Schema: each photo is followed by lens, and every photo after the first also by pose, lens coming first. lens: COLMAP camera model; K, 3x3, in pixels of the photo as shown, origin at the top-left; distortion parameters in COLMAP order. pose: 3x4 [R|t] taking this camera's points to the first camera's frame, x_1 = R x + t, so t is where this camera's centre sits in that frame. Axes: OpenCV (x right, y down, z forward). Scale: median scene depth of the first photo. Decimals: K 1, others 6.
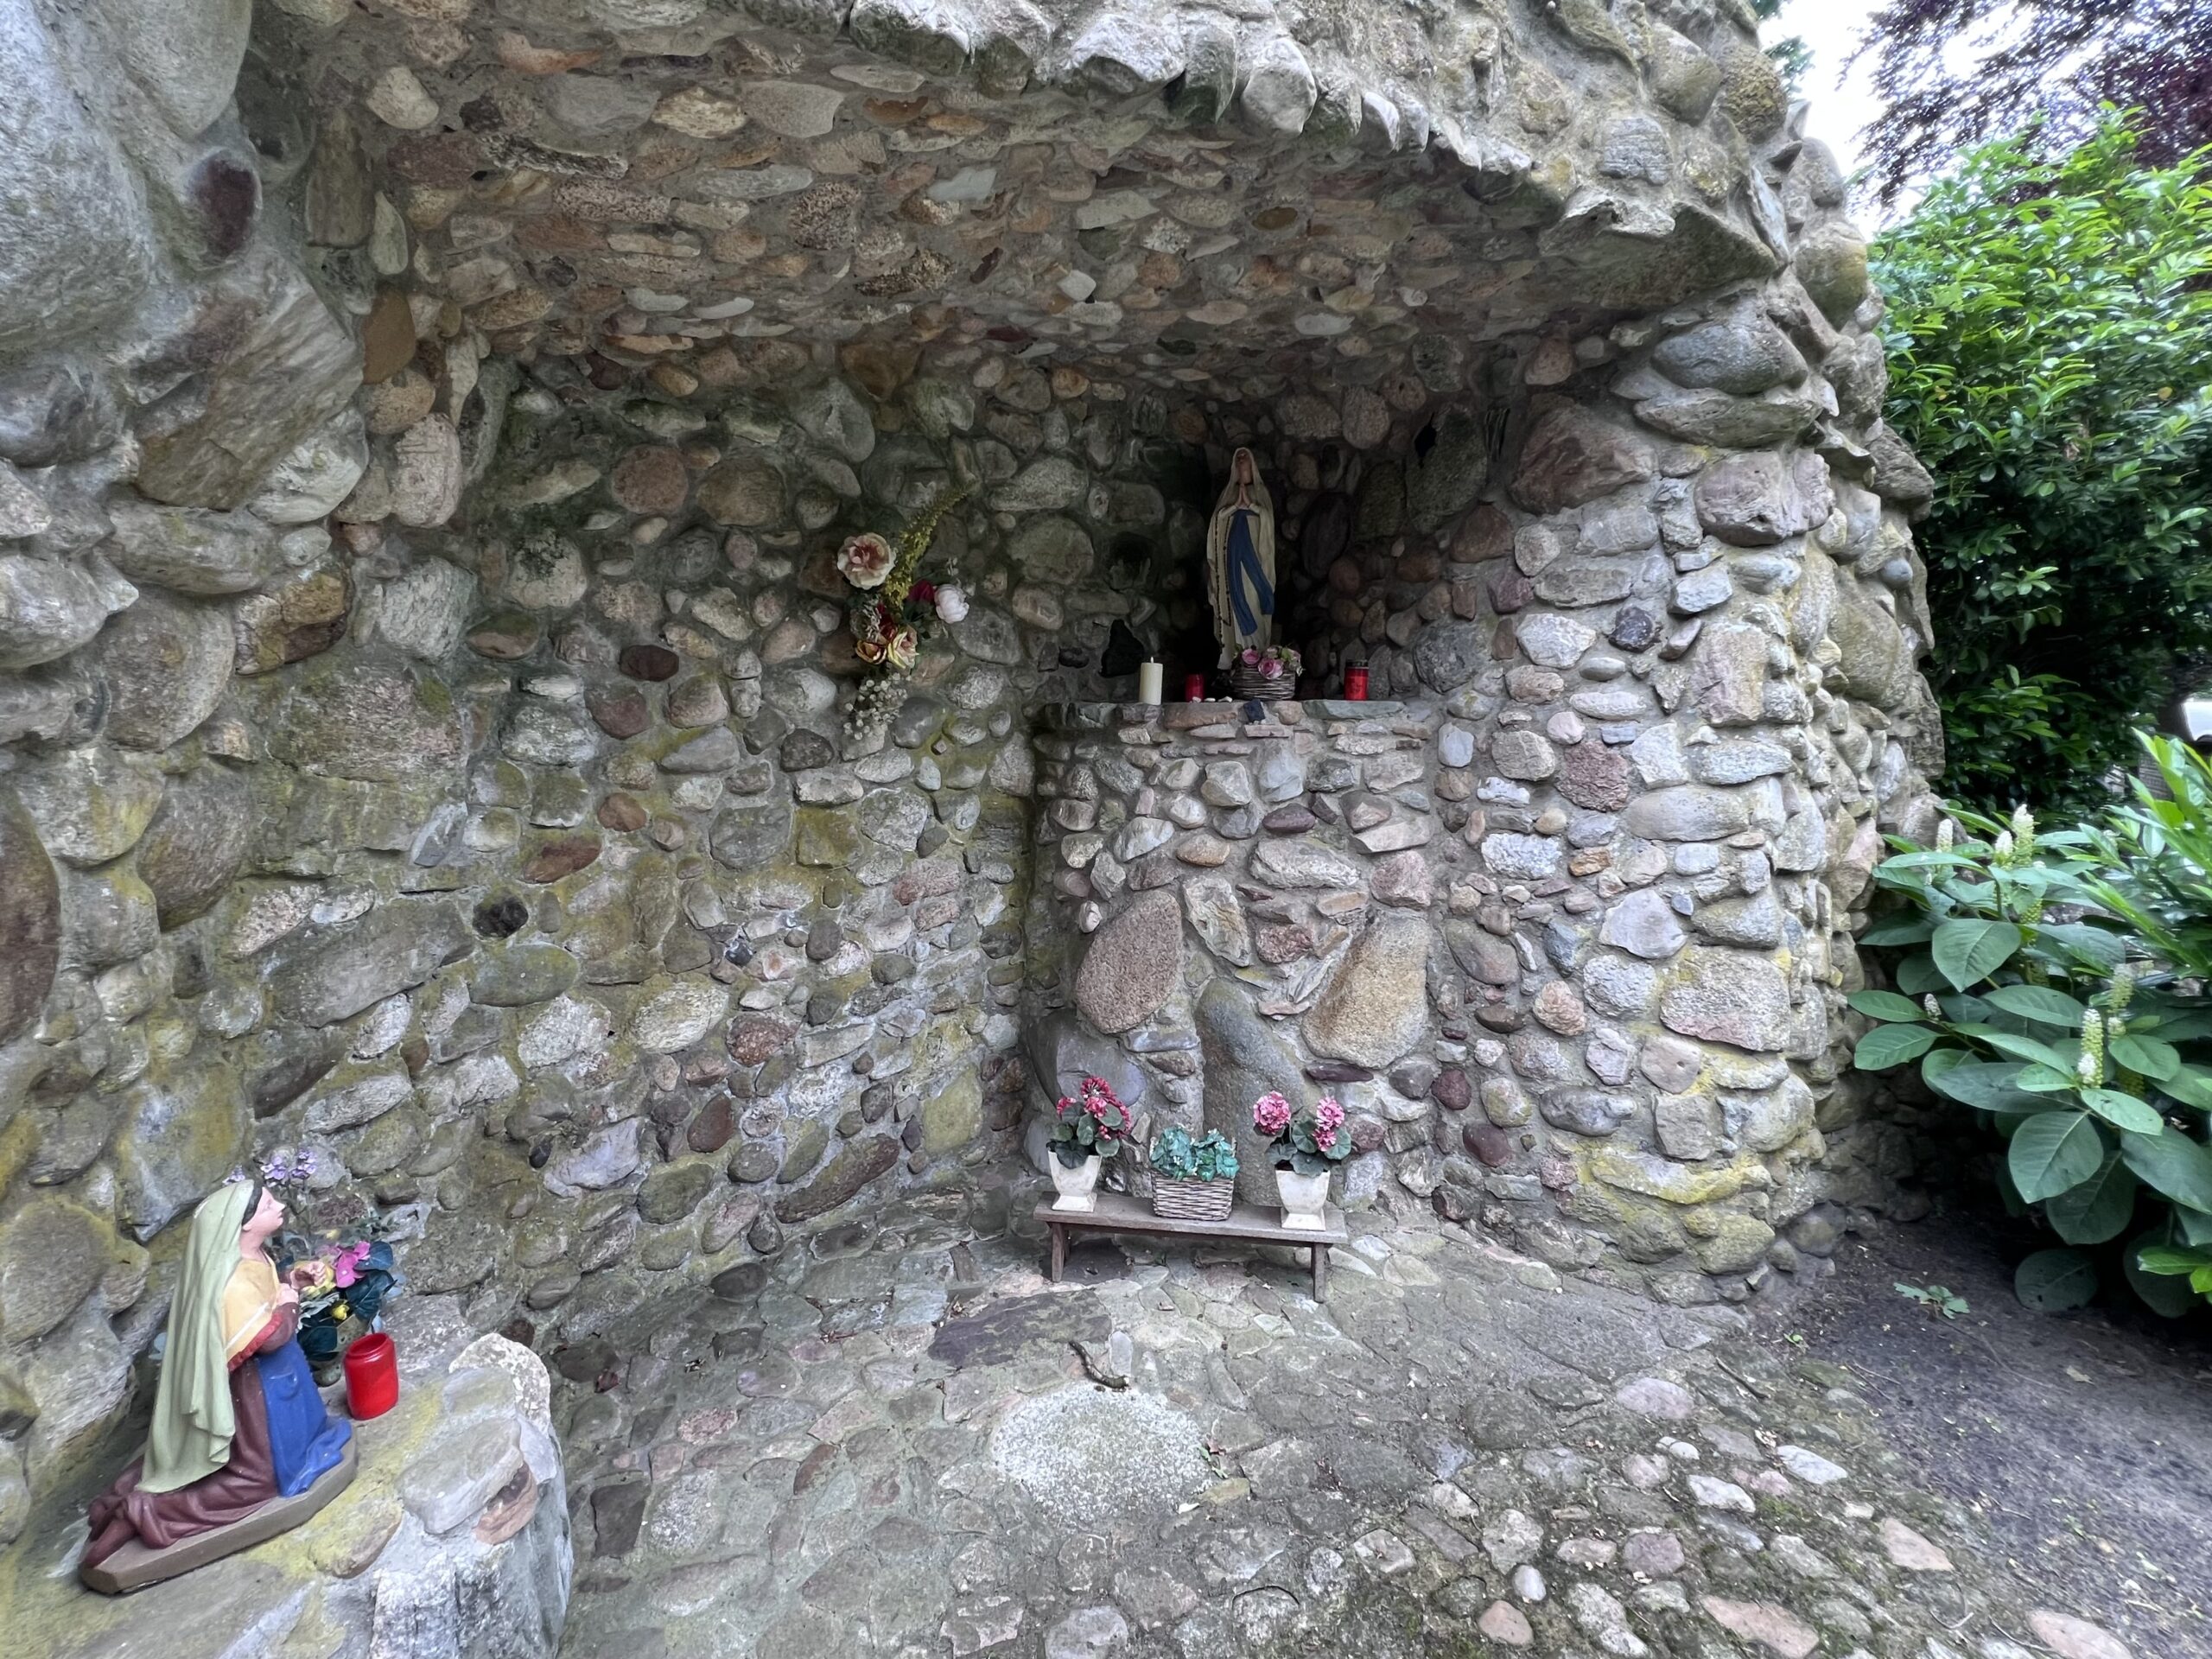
lens RADIAL K [[891.2, 0, 1045.2], [0, 891.2, 756.5], [0, 0, 1]] dist [-0.002754, -0.000346]
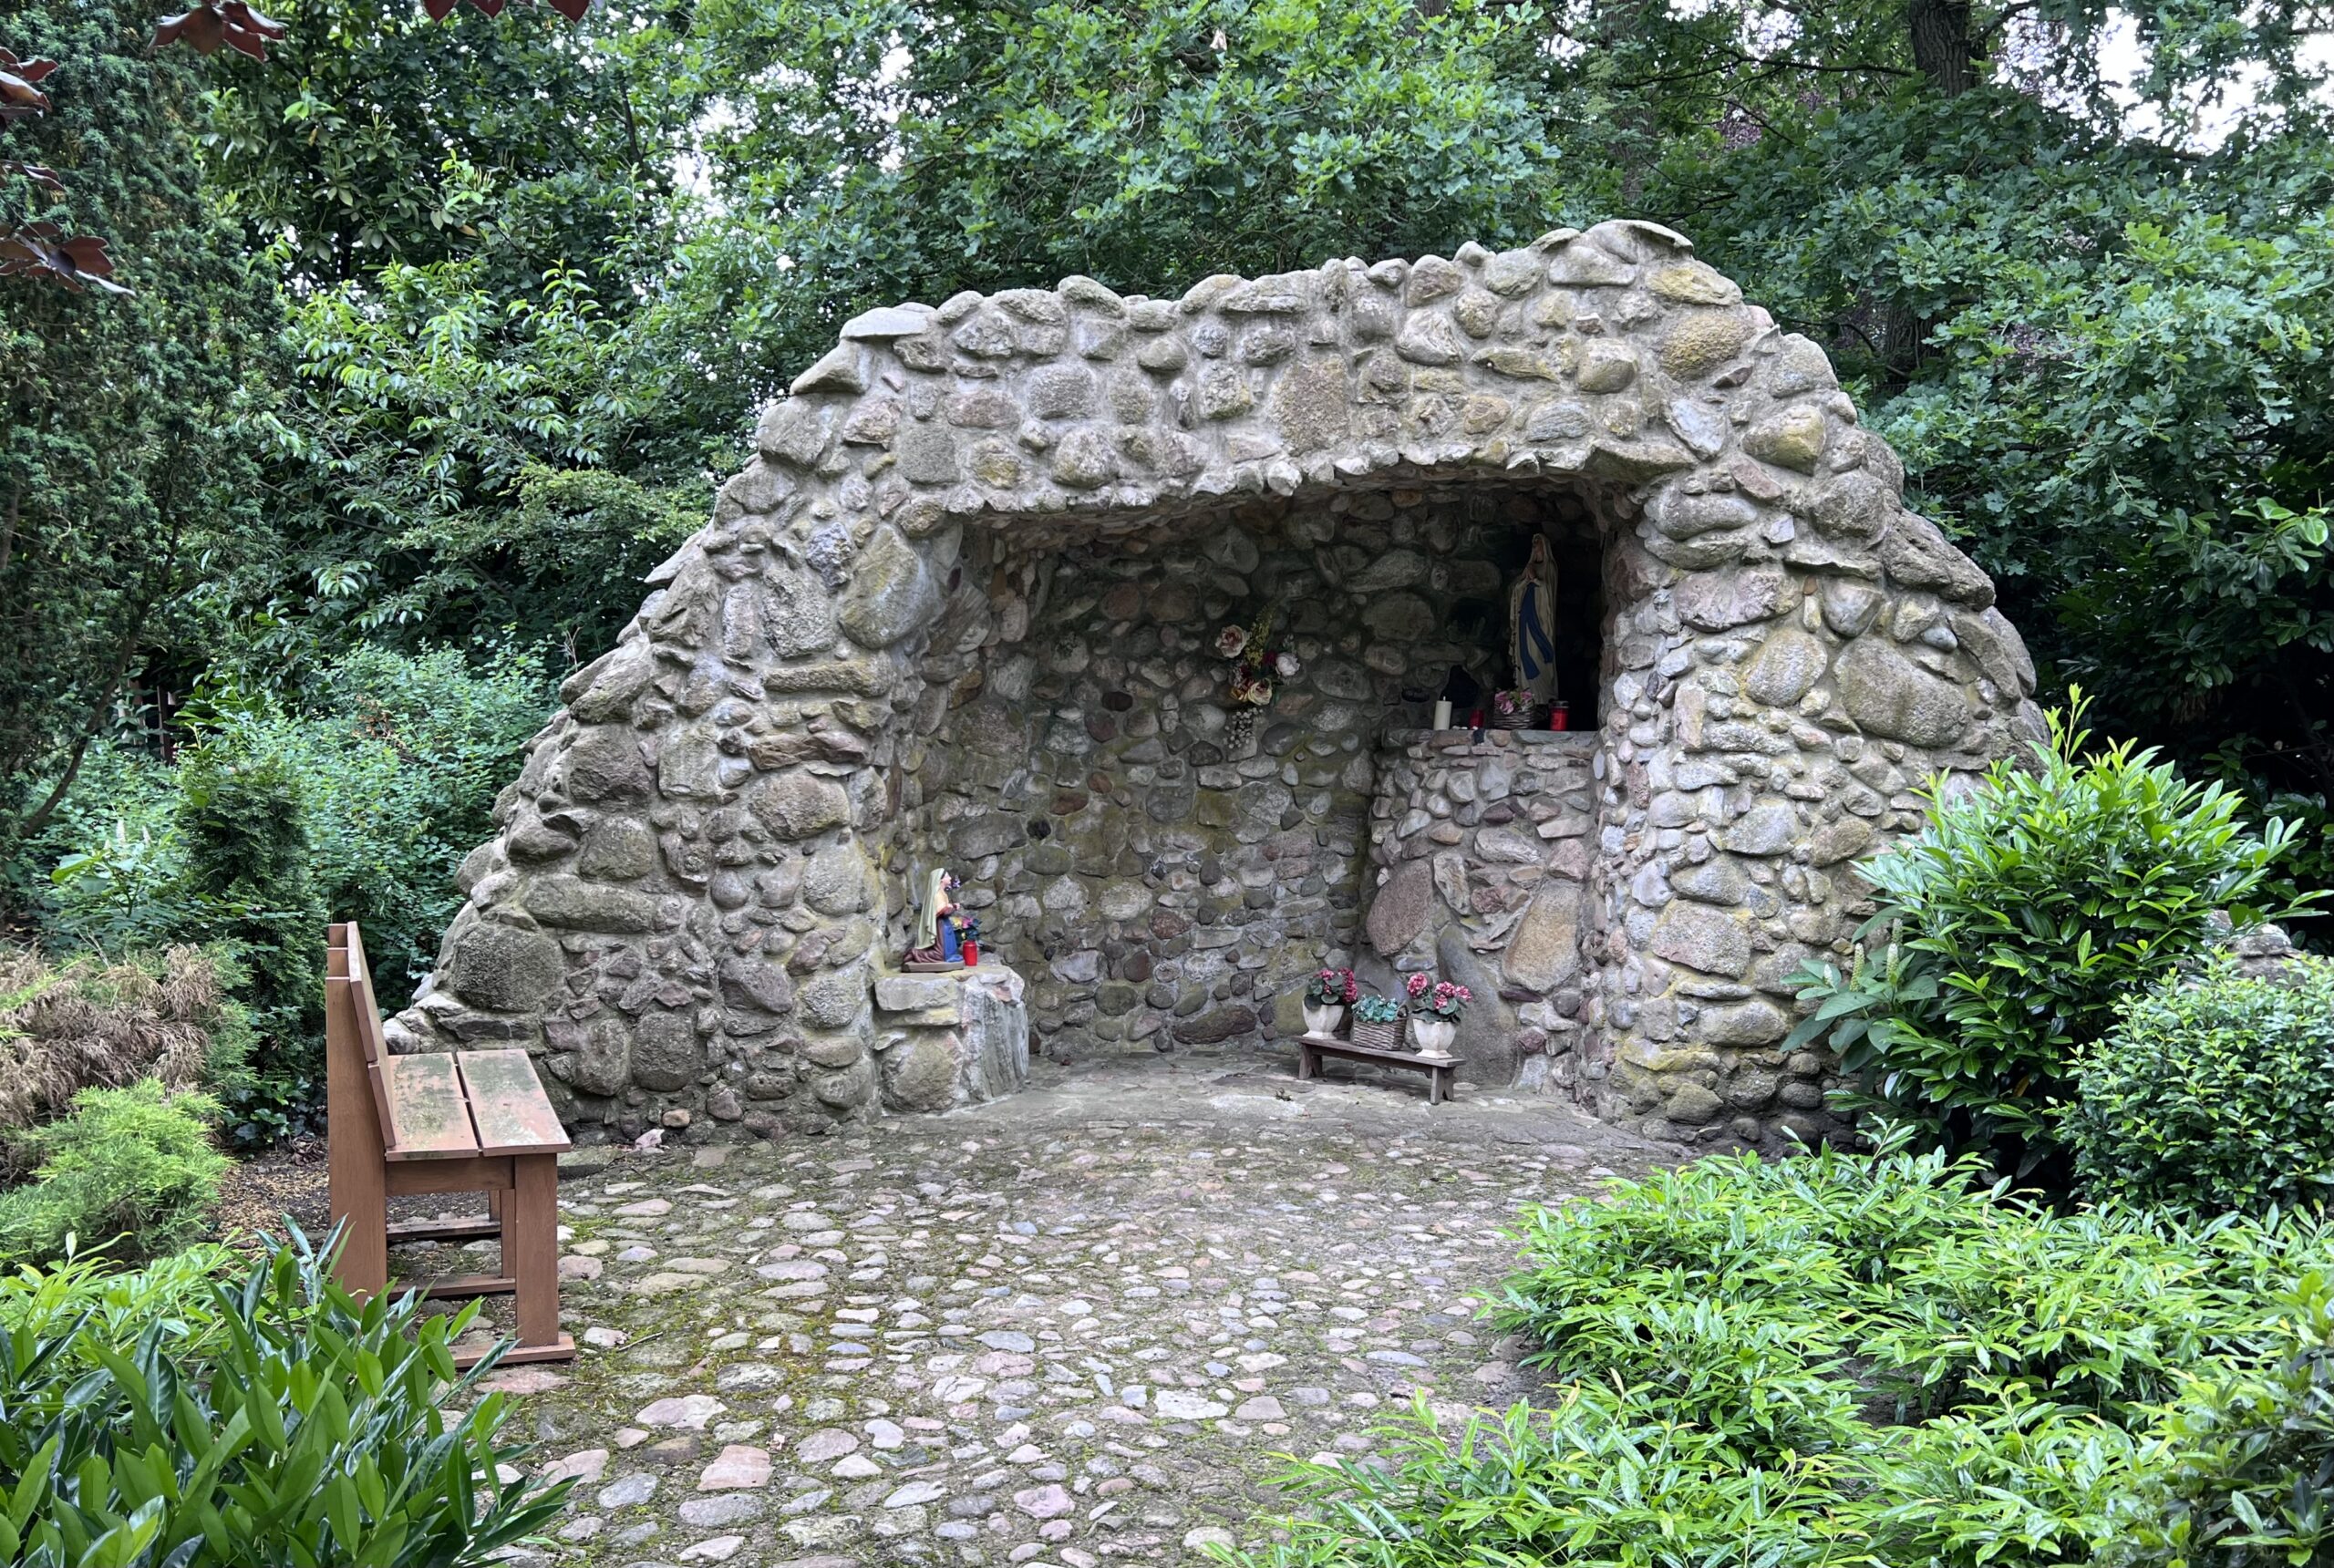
lens RADIAL K [[1754.1, 0, 1167.5], [0, 1754.1, 779.8], [0, 0, 1]] dist [0.006589, 0.000143]
pose [[0.827097, 0.037225, -0.560825, 1.563601], [-0.054000, 0.998451, -0.013367, 0.092122], [0.559459, 0.041340, 0.827827, -1.794615]]
